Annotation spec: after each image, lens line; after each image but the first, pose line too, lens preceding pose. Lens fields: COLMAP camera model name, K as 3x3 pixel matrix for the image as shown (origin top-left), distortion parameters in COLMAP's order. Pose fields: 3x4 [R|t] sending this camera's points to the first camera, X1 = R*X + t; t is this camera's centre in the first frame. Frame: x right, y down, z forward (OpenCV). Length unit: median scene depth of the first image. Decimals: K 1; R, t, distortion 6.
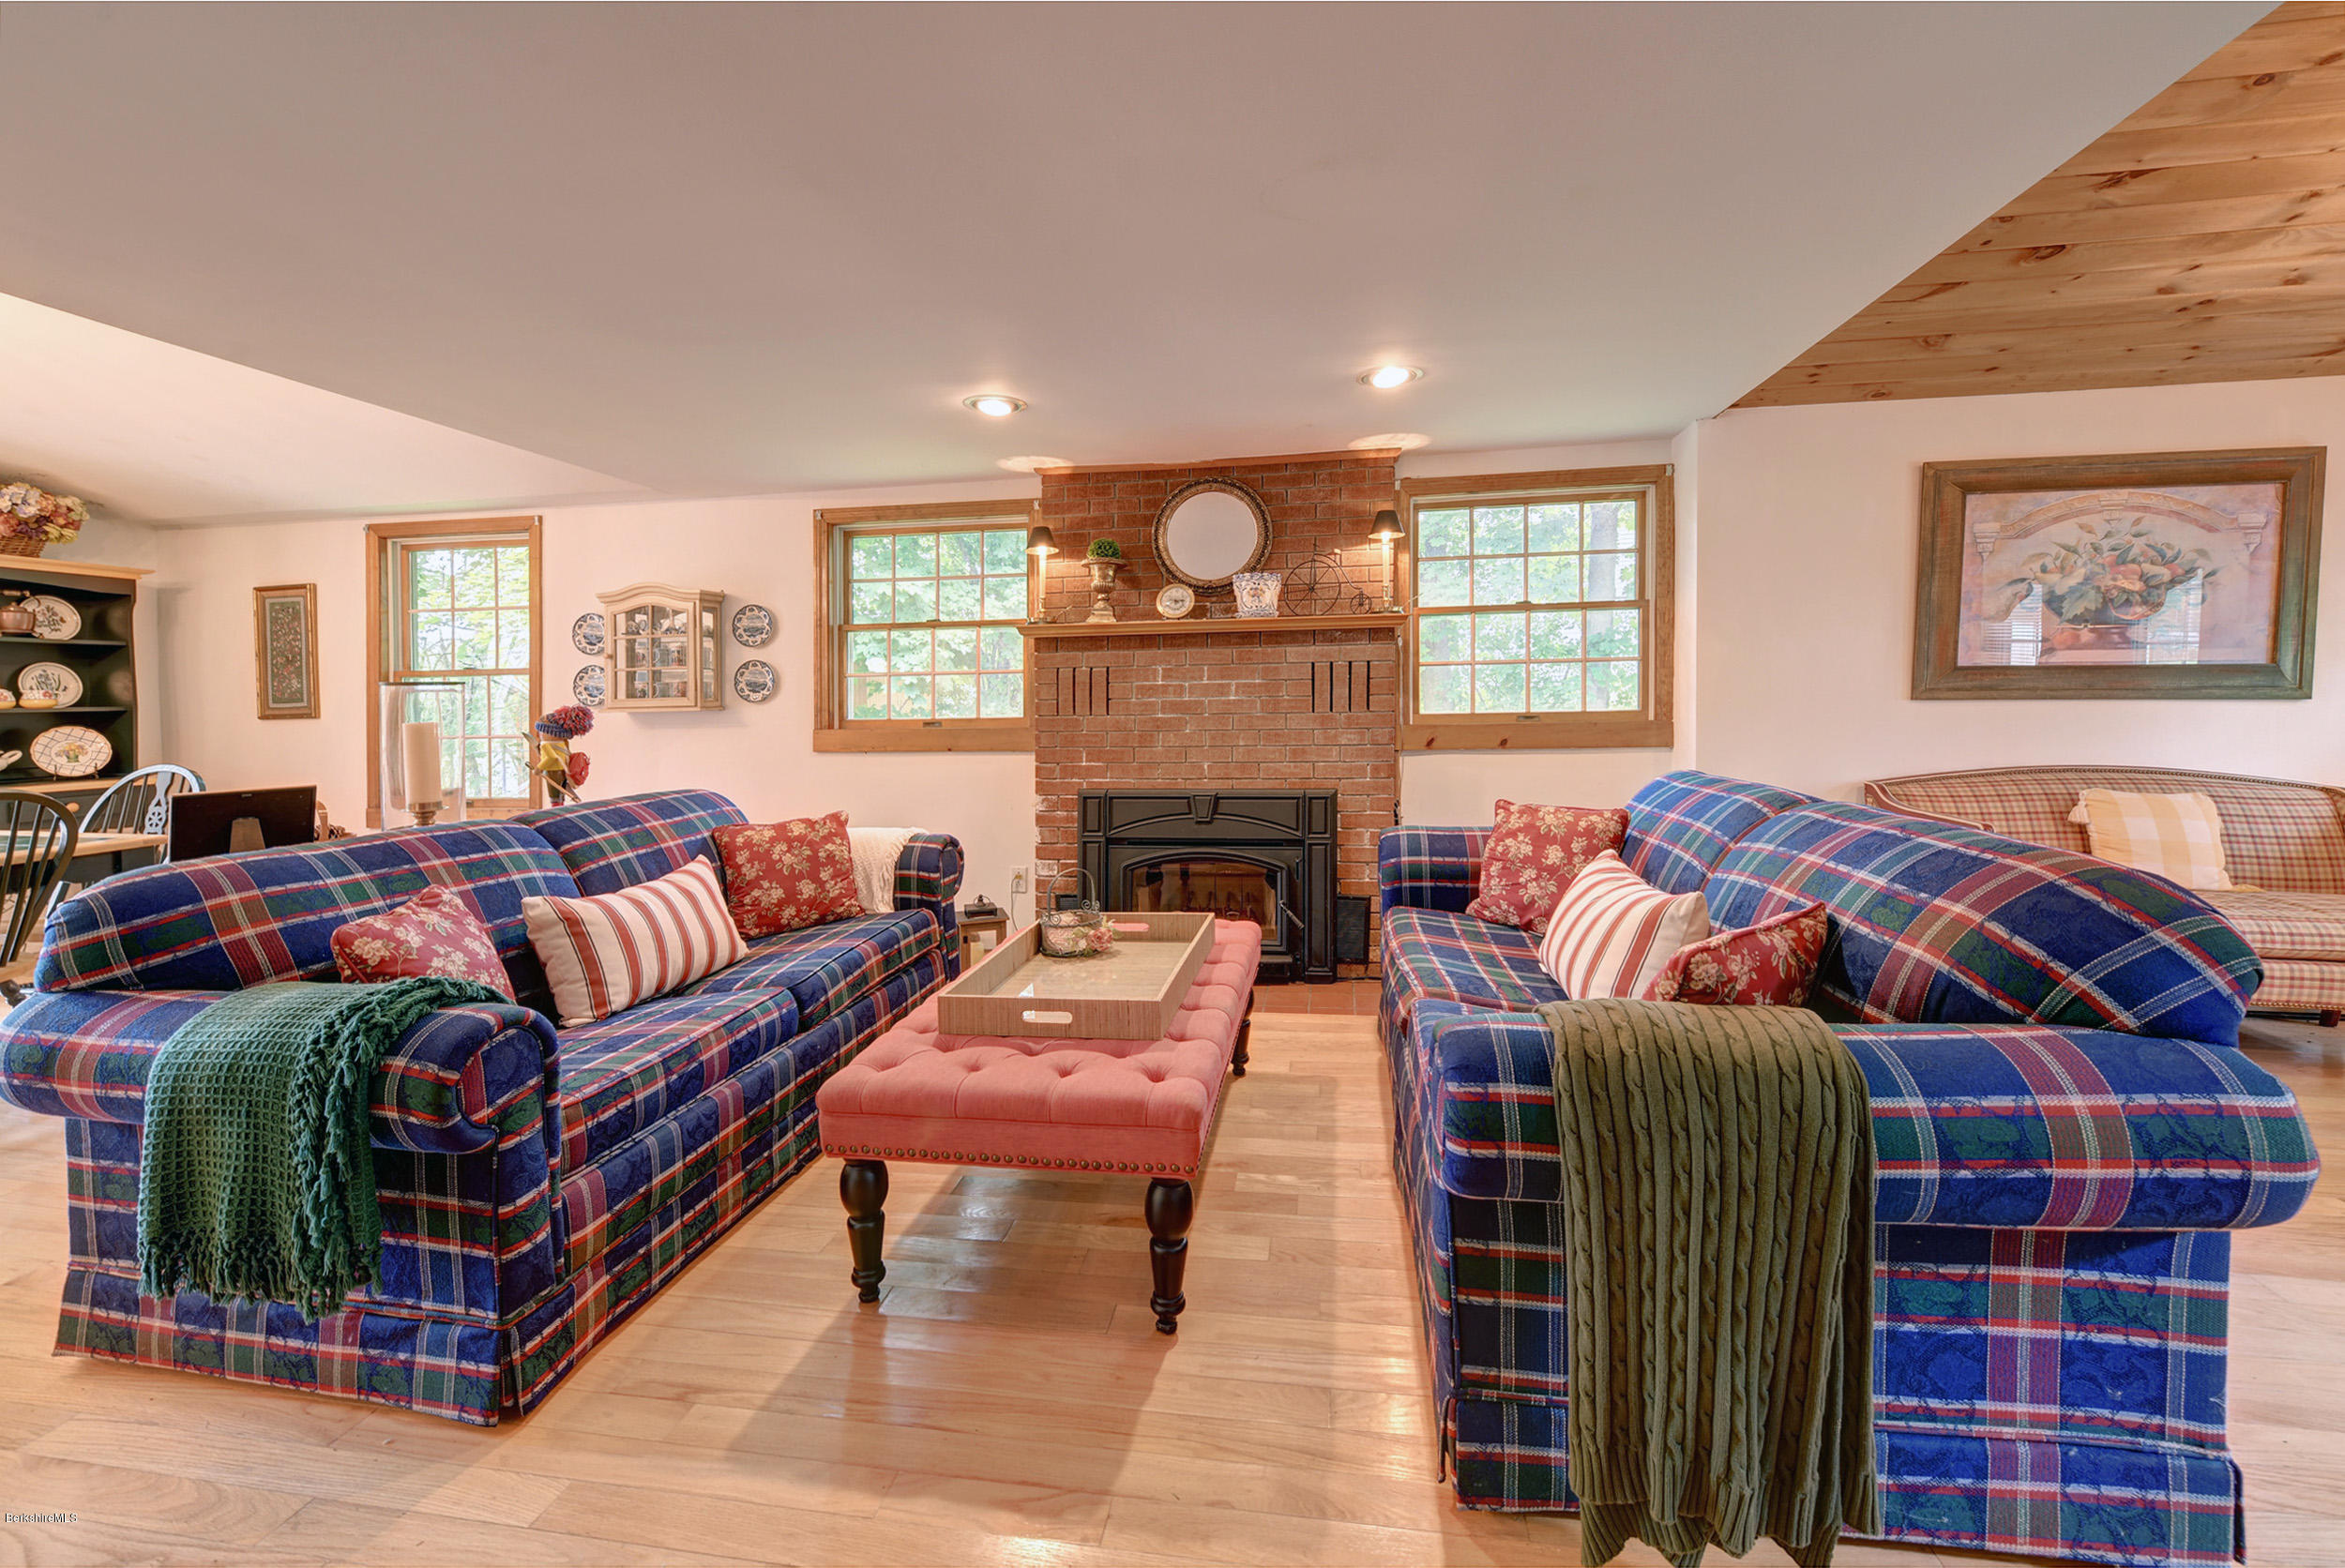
lens RADIAL K [[949.4, 0, 1129.0], [0, 949.4, 705.3], [0, 0, 1]] dist [0.002524, -0.002527]
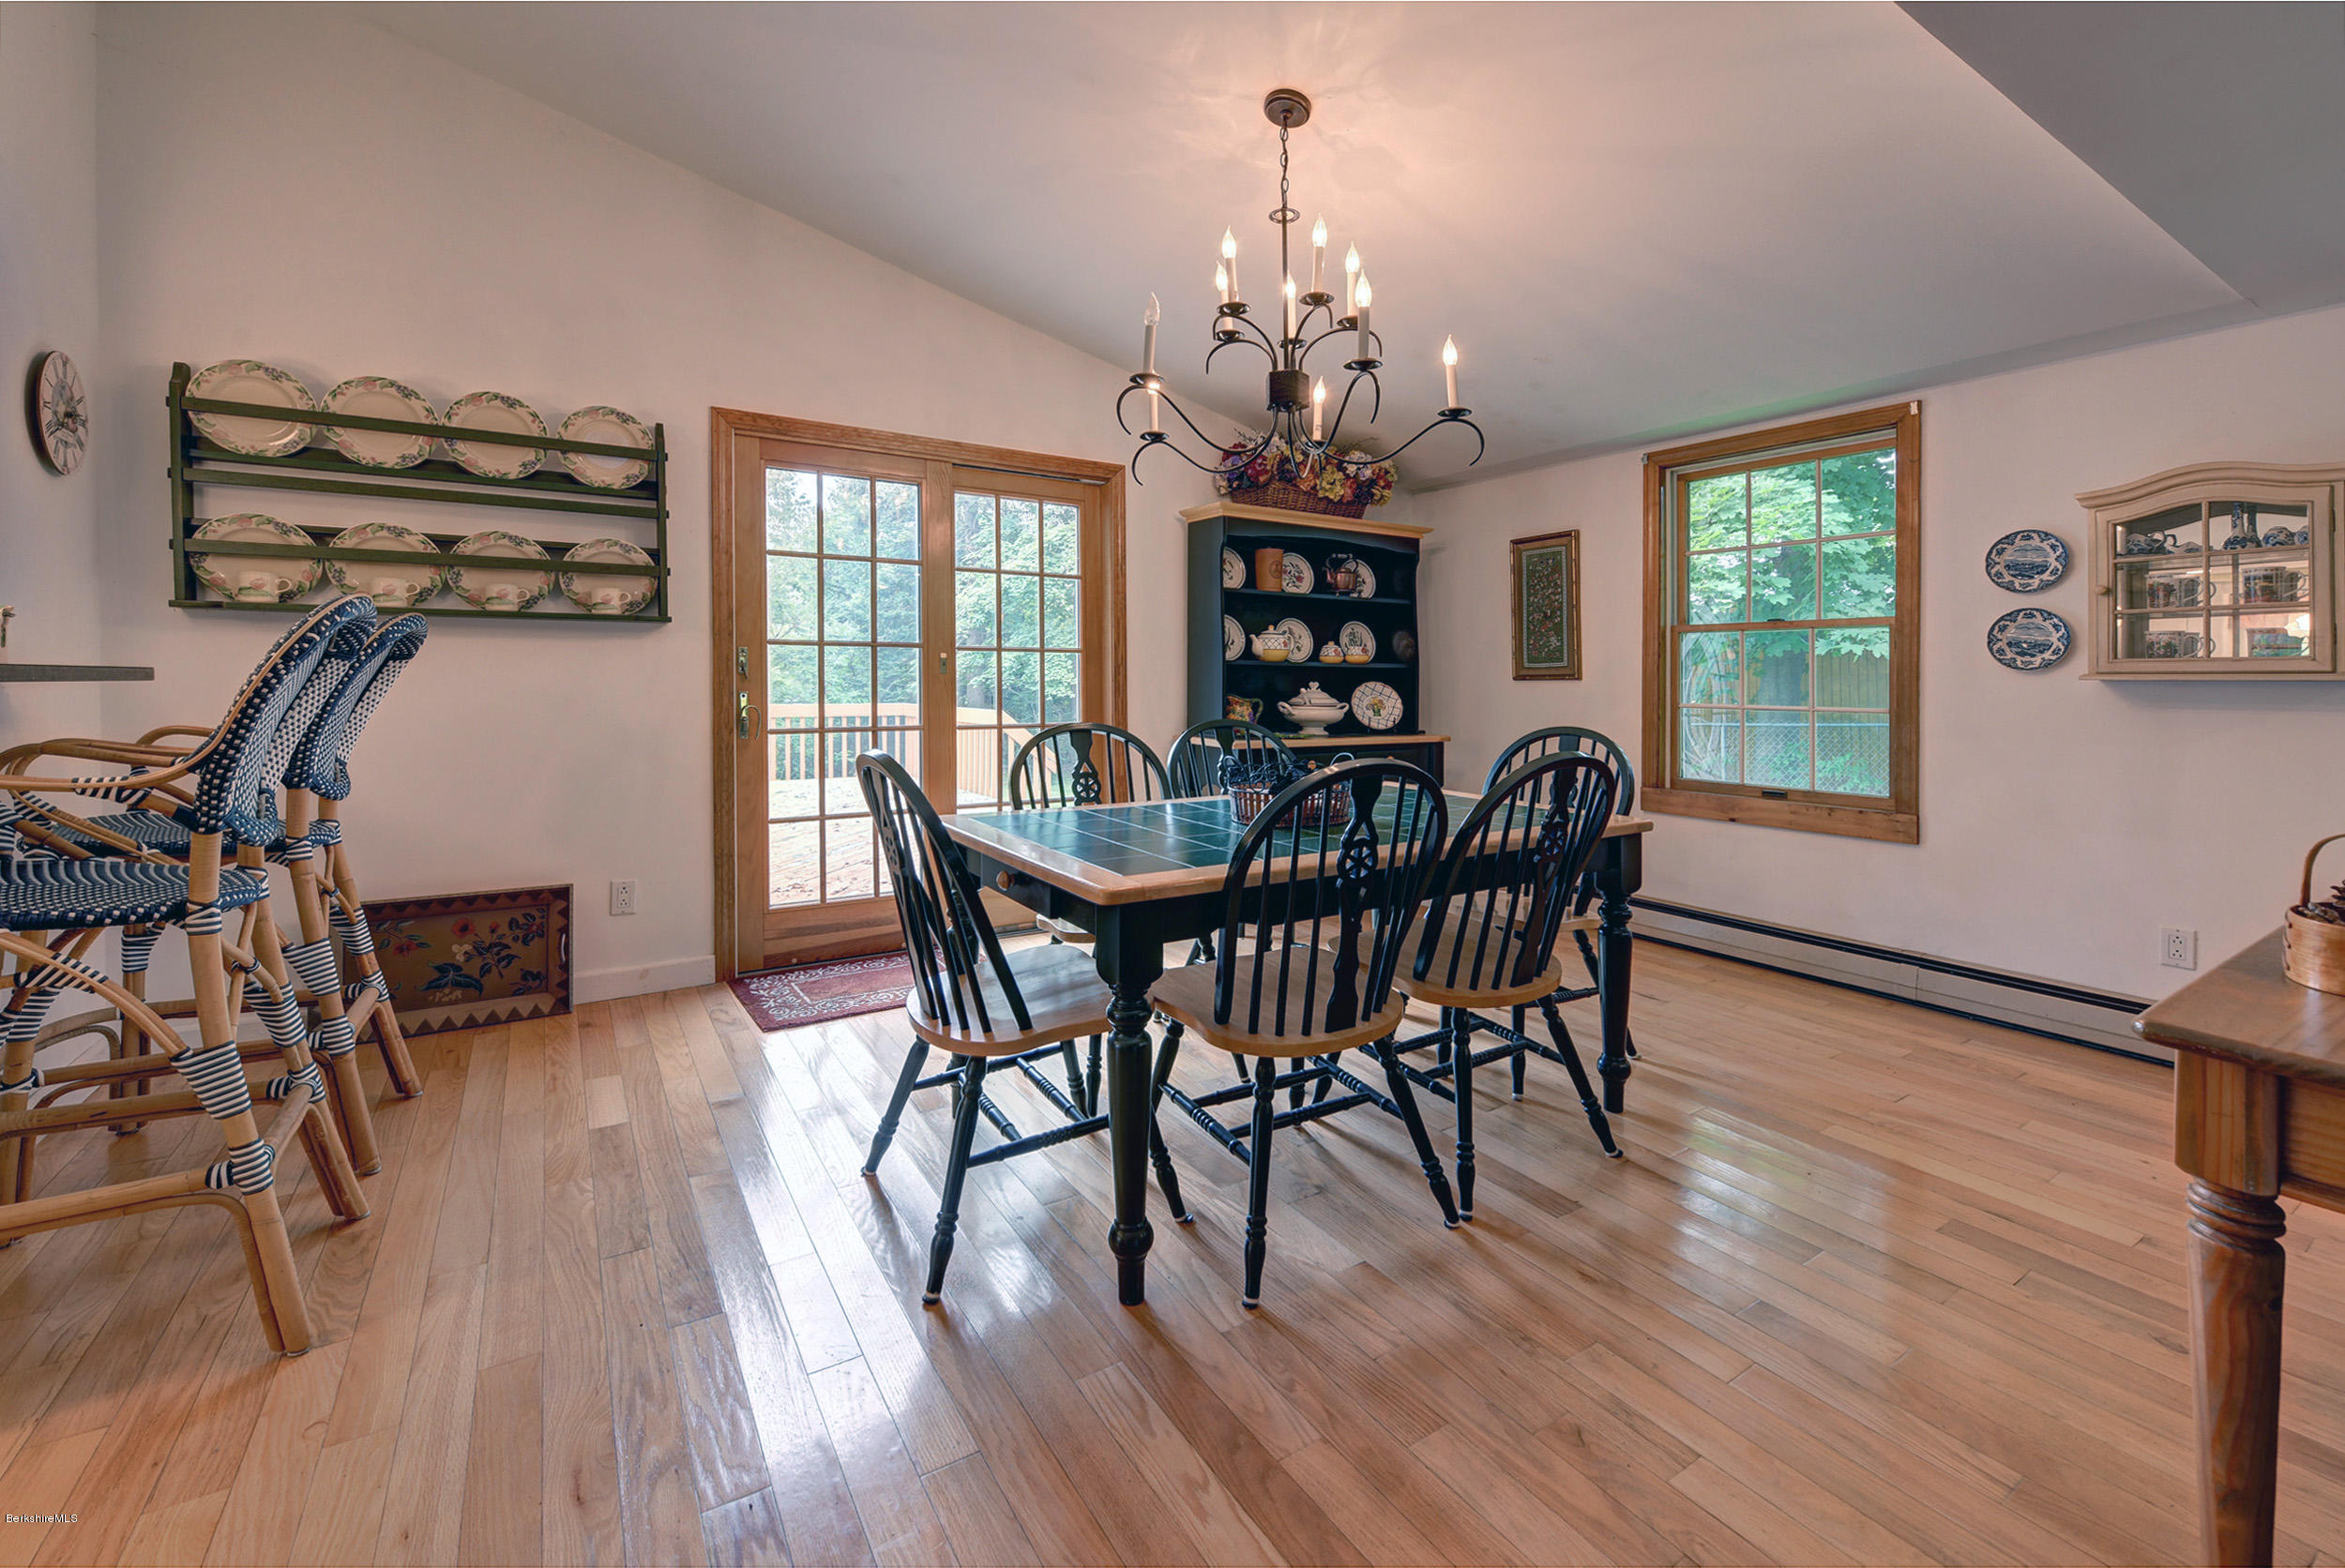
lens RADIAL K [[949.4, 0, 1225.6], [0, 949.4, 658.5], [0, 0, 1]] dist [0.002524, -0.002527]
pose [[0.710046, 0.007657, -0.704114, -0.589909], [-0.026232, 0.999534, -0.015582, 0.020699], [0.703666, 0.029534, 0.709916, 0.169692]]
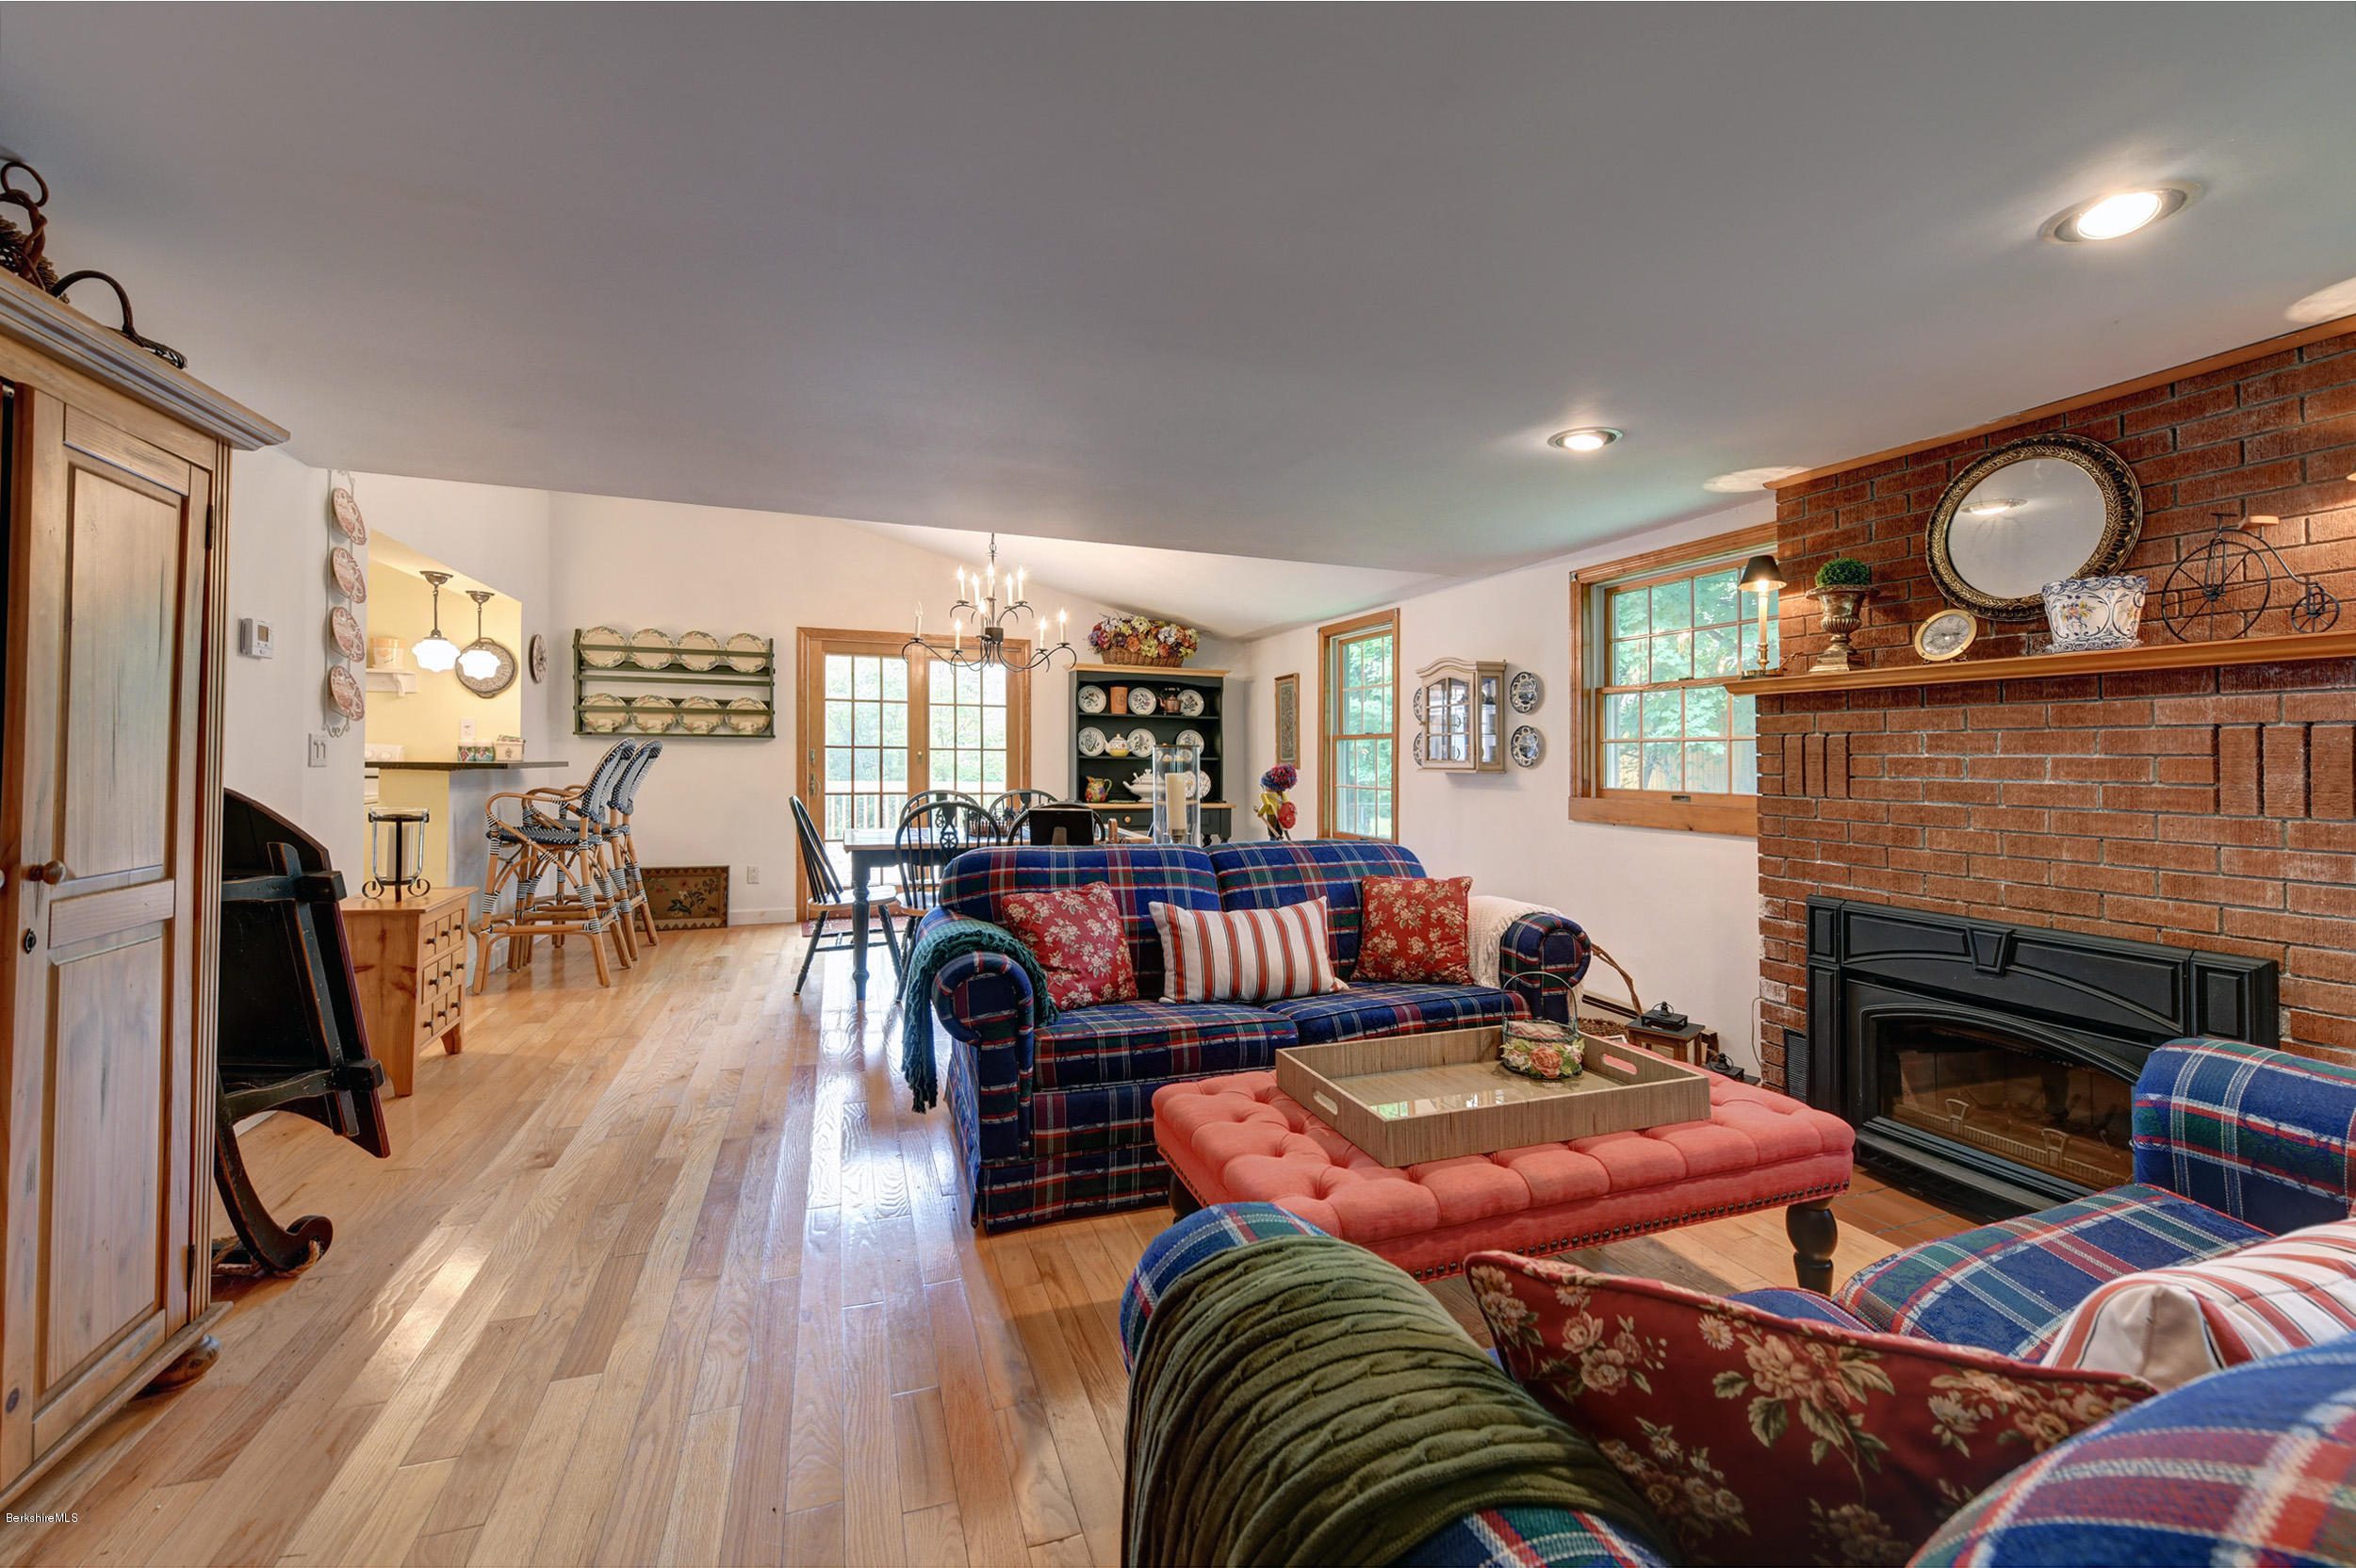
lens RADIAL K [[947.8, 0, 1203.4], [0, 947.8, 724.8], [0, 0, 1]] dist [0.002485, -0.000847]
pose [[0.520132, -0.008150, -0.854047, 0.346873], [-0.028960, 0.999211, -0.027172, -0.012242], [0.853595, 0.038866, 0.519486, 0.195352]]
